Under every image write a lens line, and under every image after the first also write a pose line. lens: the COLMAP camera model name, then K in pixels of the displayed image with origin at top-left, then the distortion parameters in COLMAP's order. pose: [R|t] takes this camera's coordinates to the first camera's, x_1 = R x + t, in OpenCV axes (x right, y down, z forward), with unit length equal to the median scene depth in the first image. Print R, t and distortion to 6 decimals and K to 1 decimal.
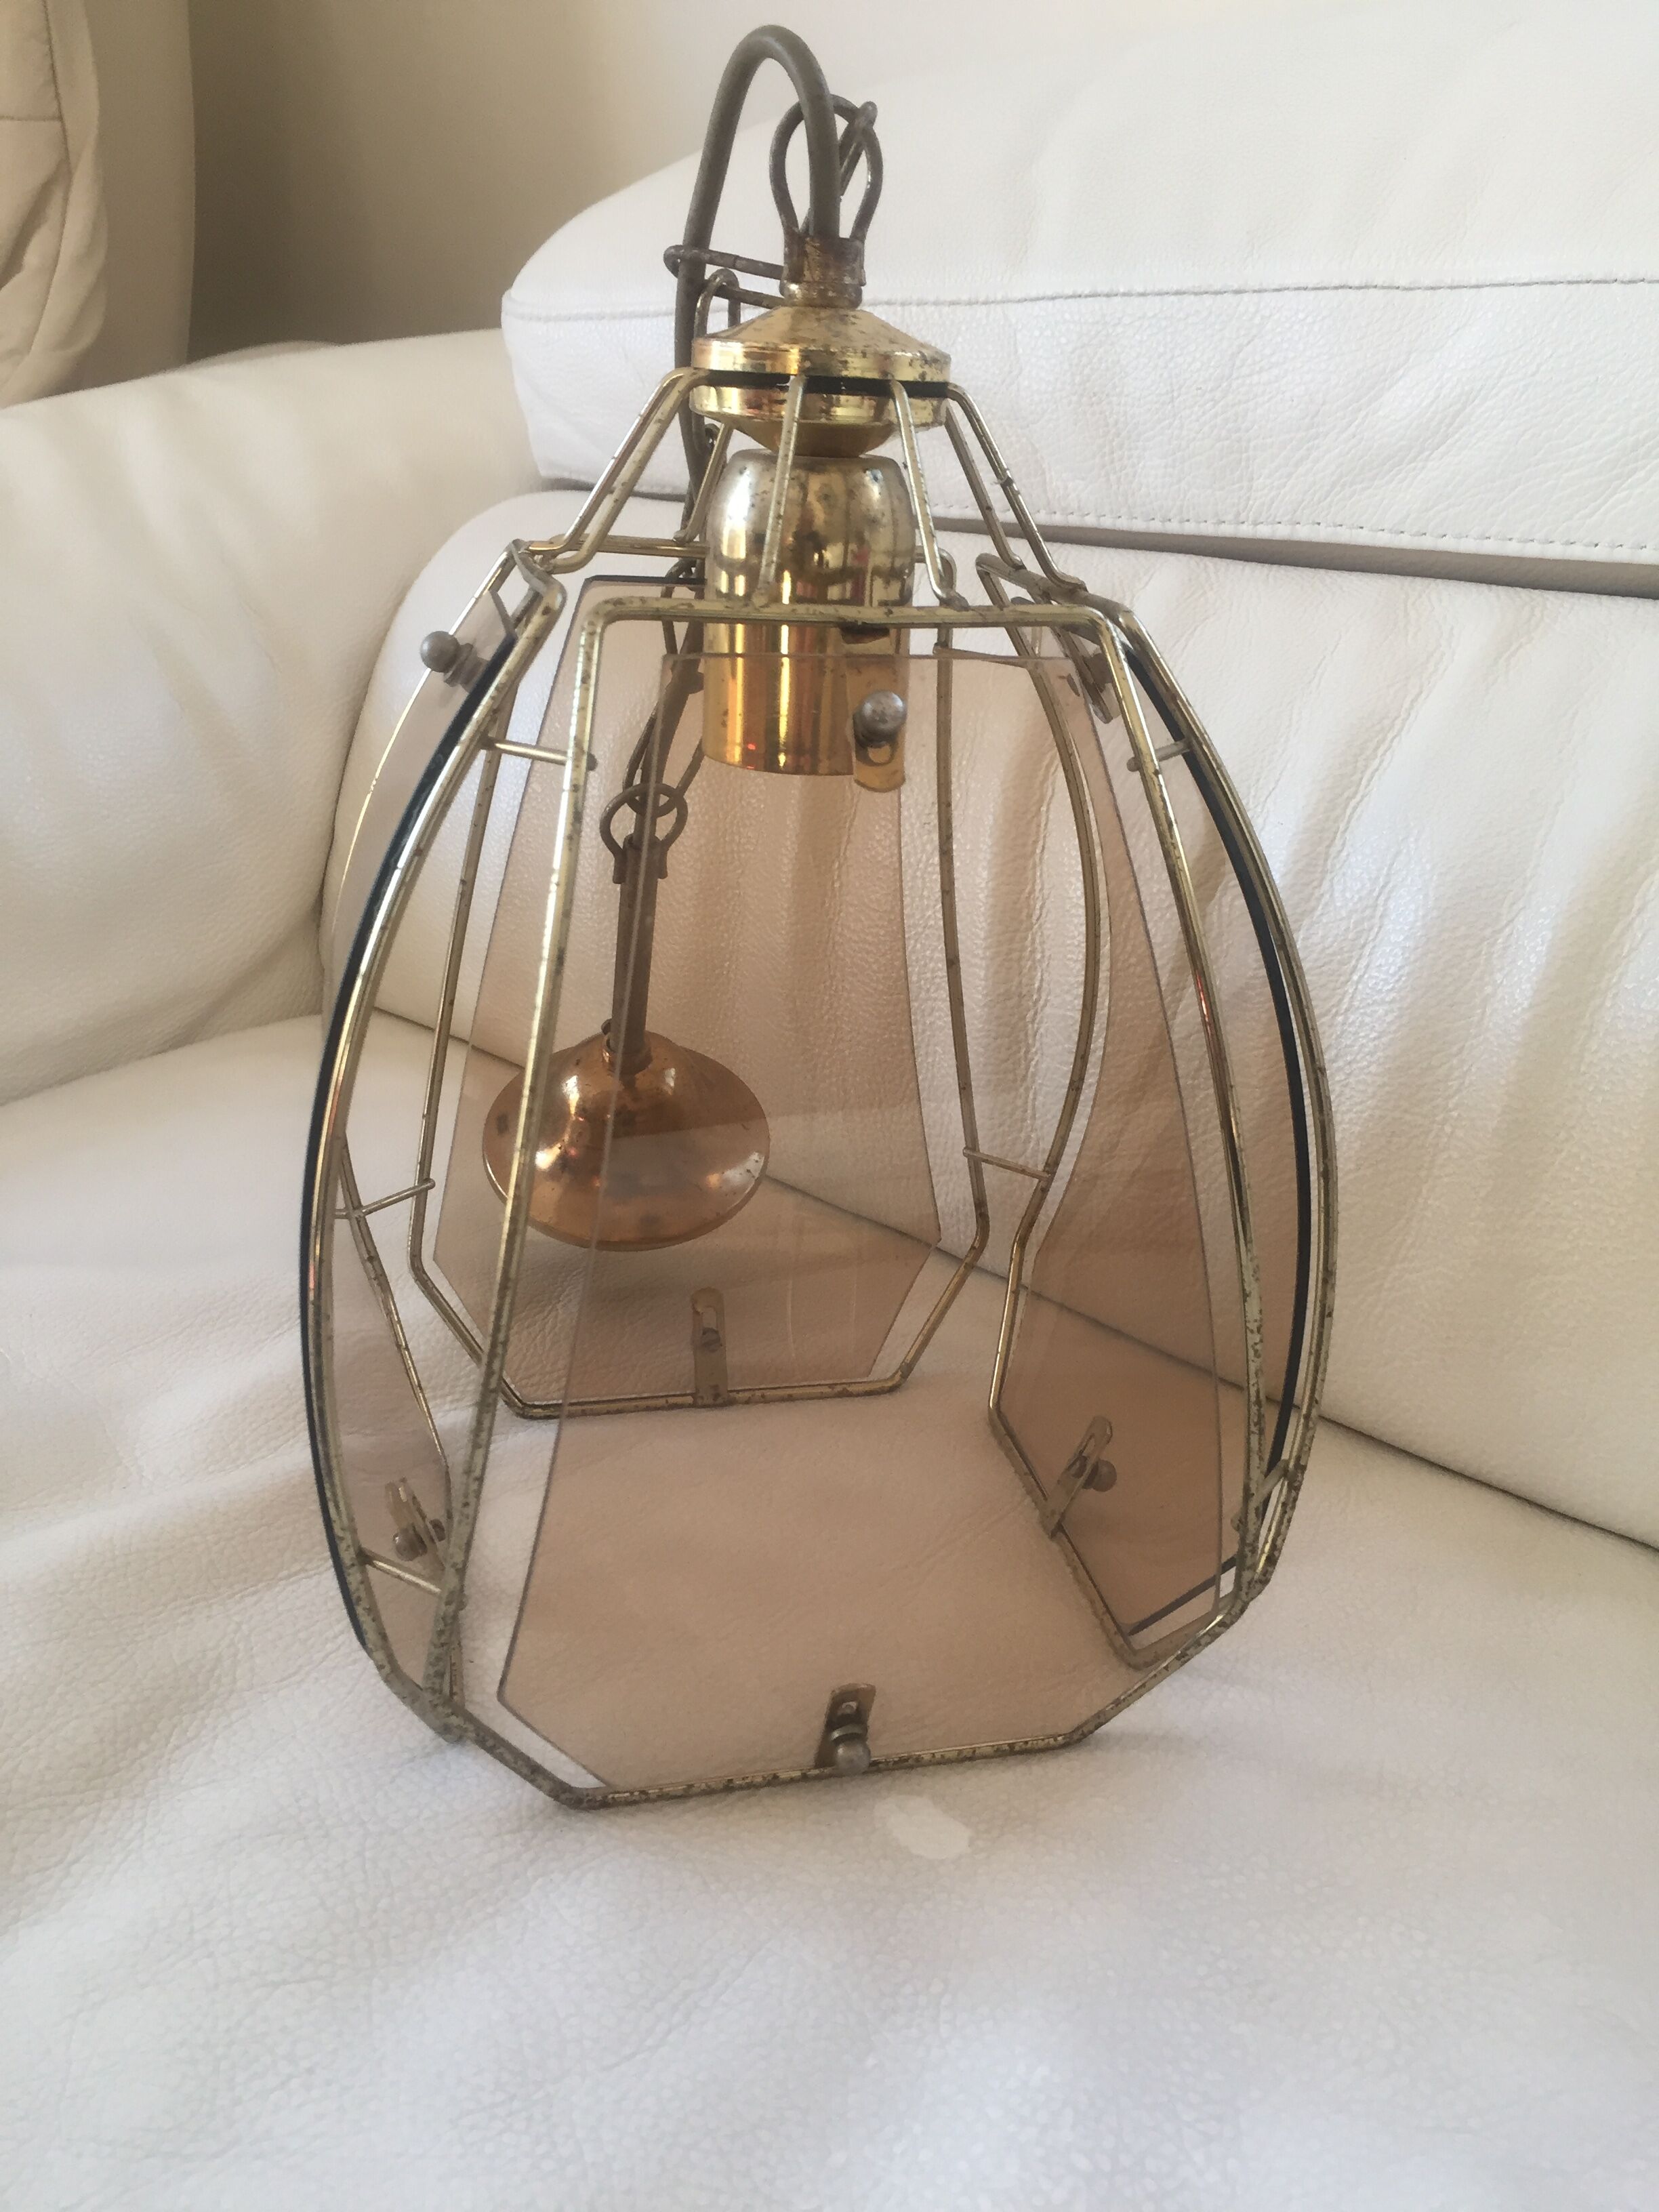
lens RADIAL K [[1871.3, 0, 833.6], [0, 1871.3, 1114.9], [0, 0, 1]] dist [0.011852, -0.001224]
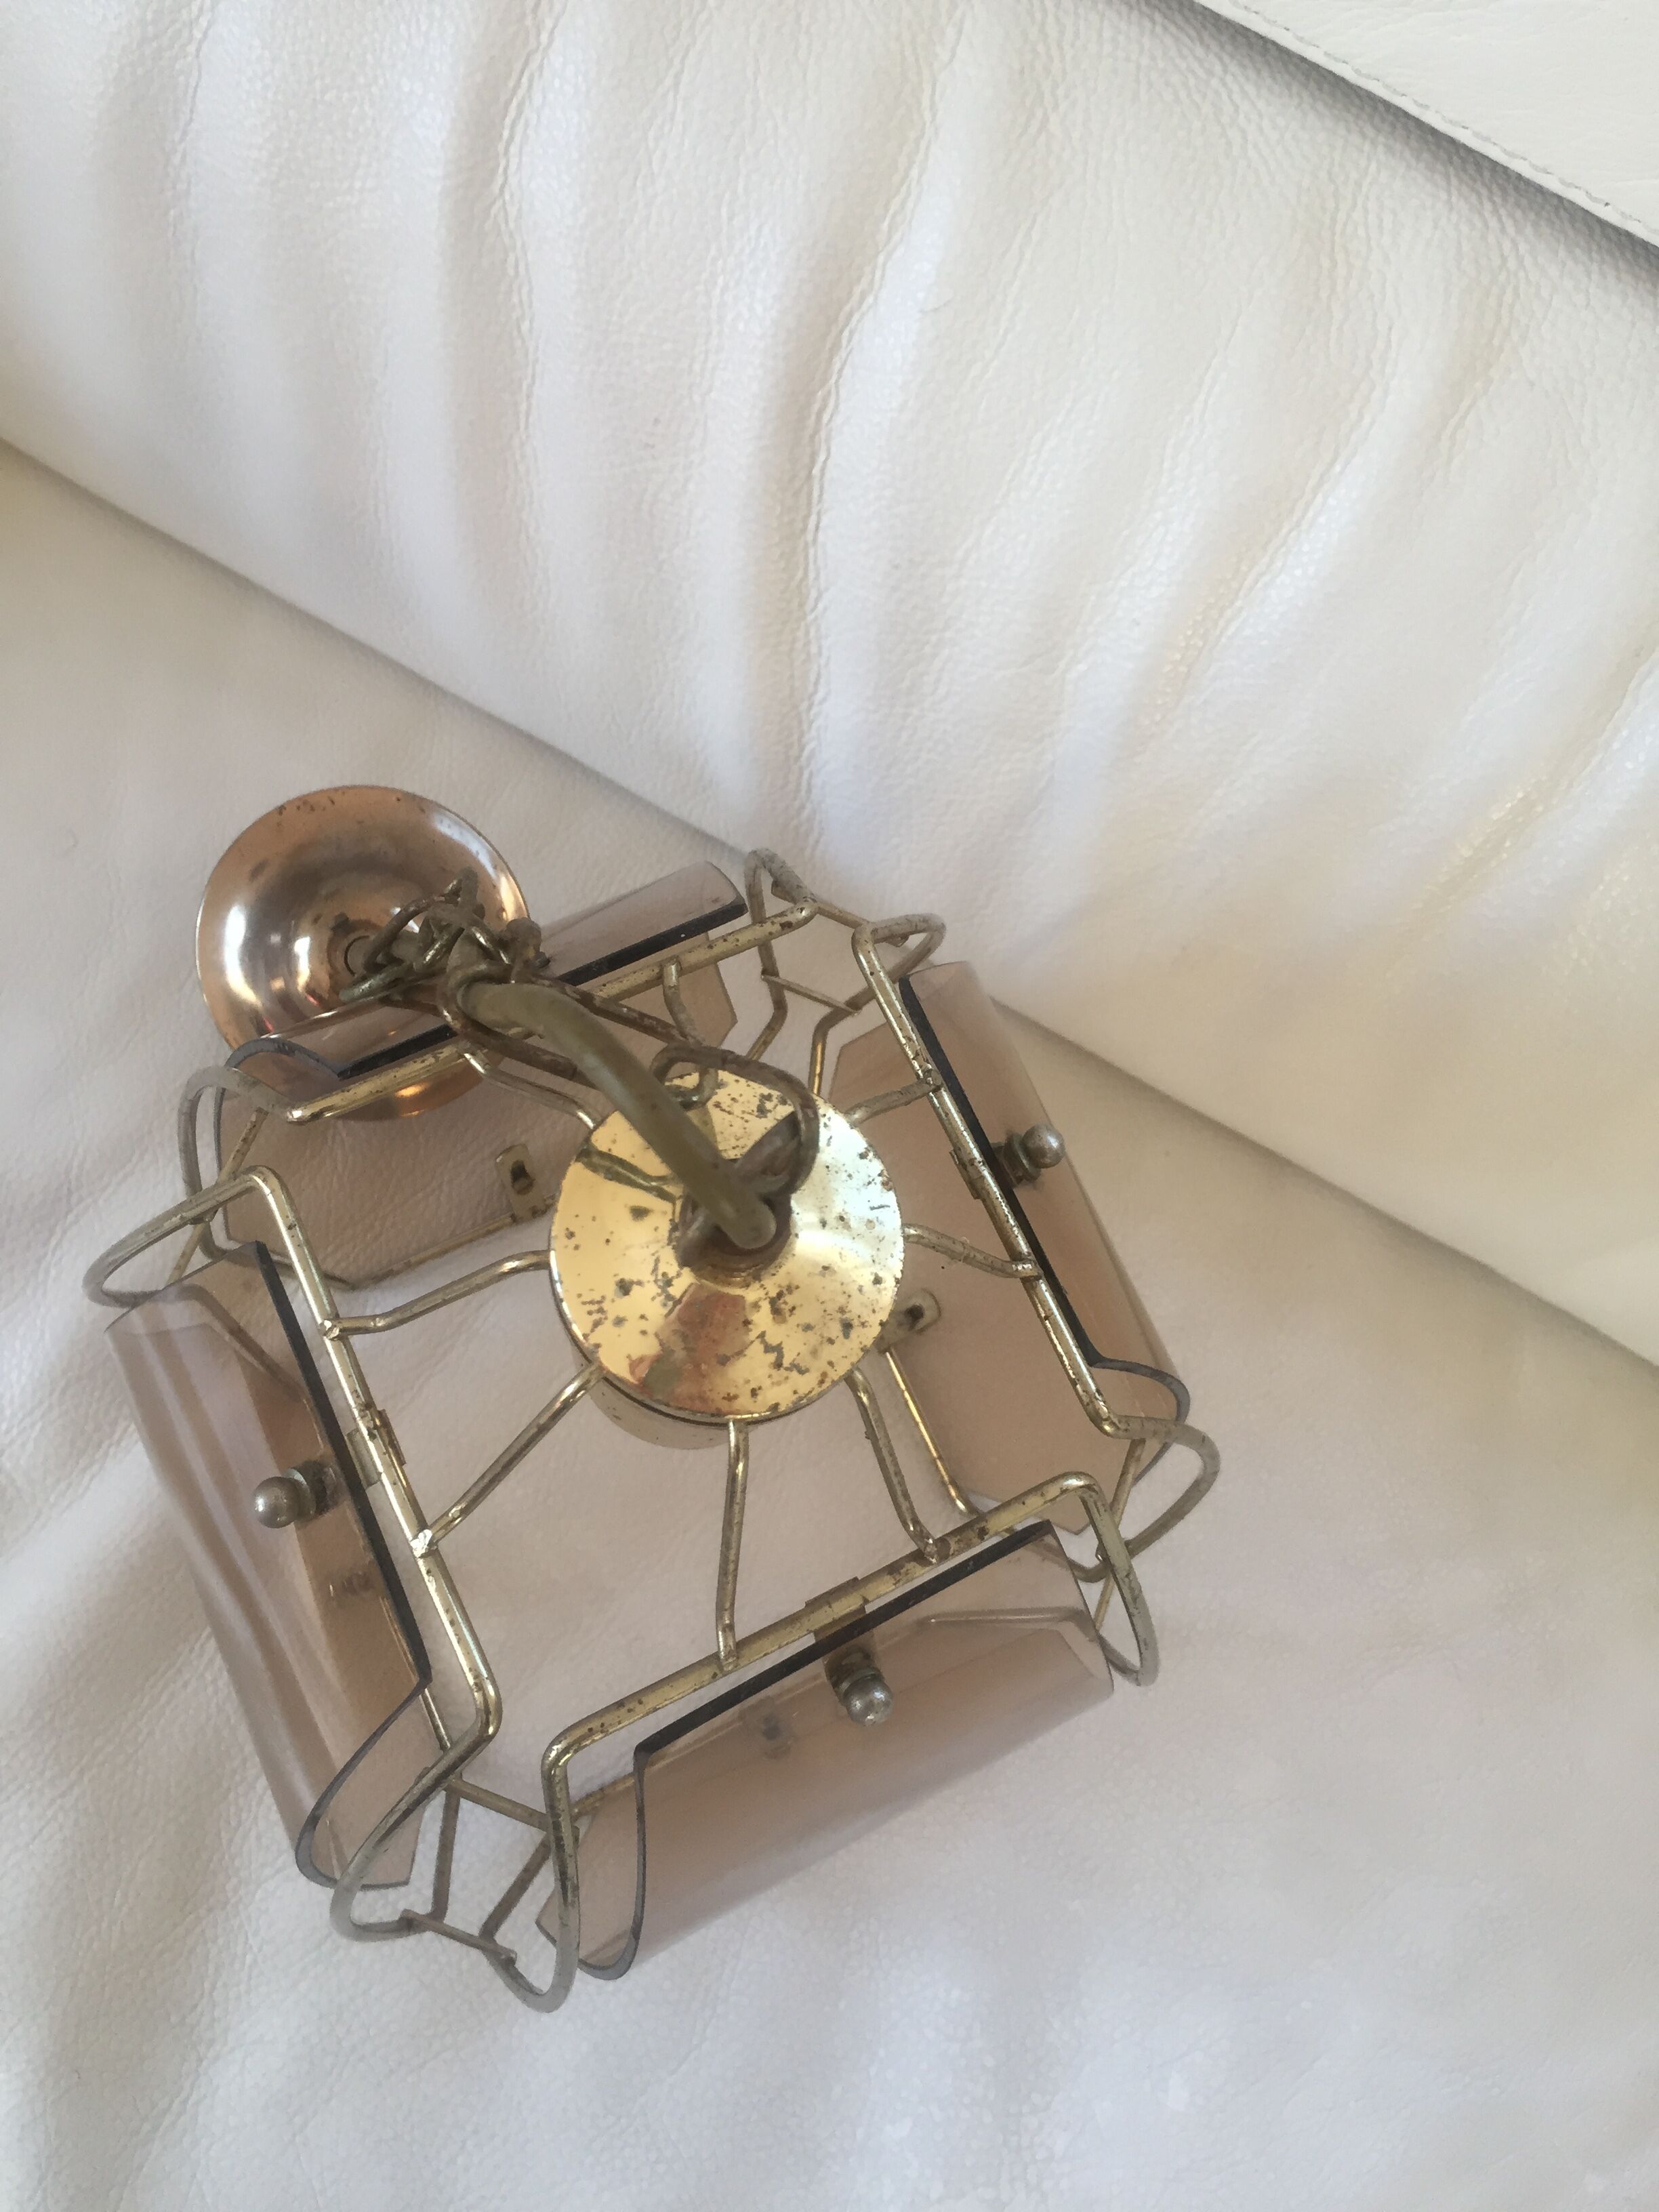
lens RADIAL K [[1871.3, 0, 833.6], [0, 1871.3, 1114.9], [0, 0, 1]] dist [0.011852, -0.001224]
pose [[0.971304, -0.189156, 0.144184, -0.062948], [0.000865, 0.609020, 0.793155, -1.027651], [-0.237840, -0.770269, 0.591707, 0.619828]]
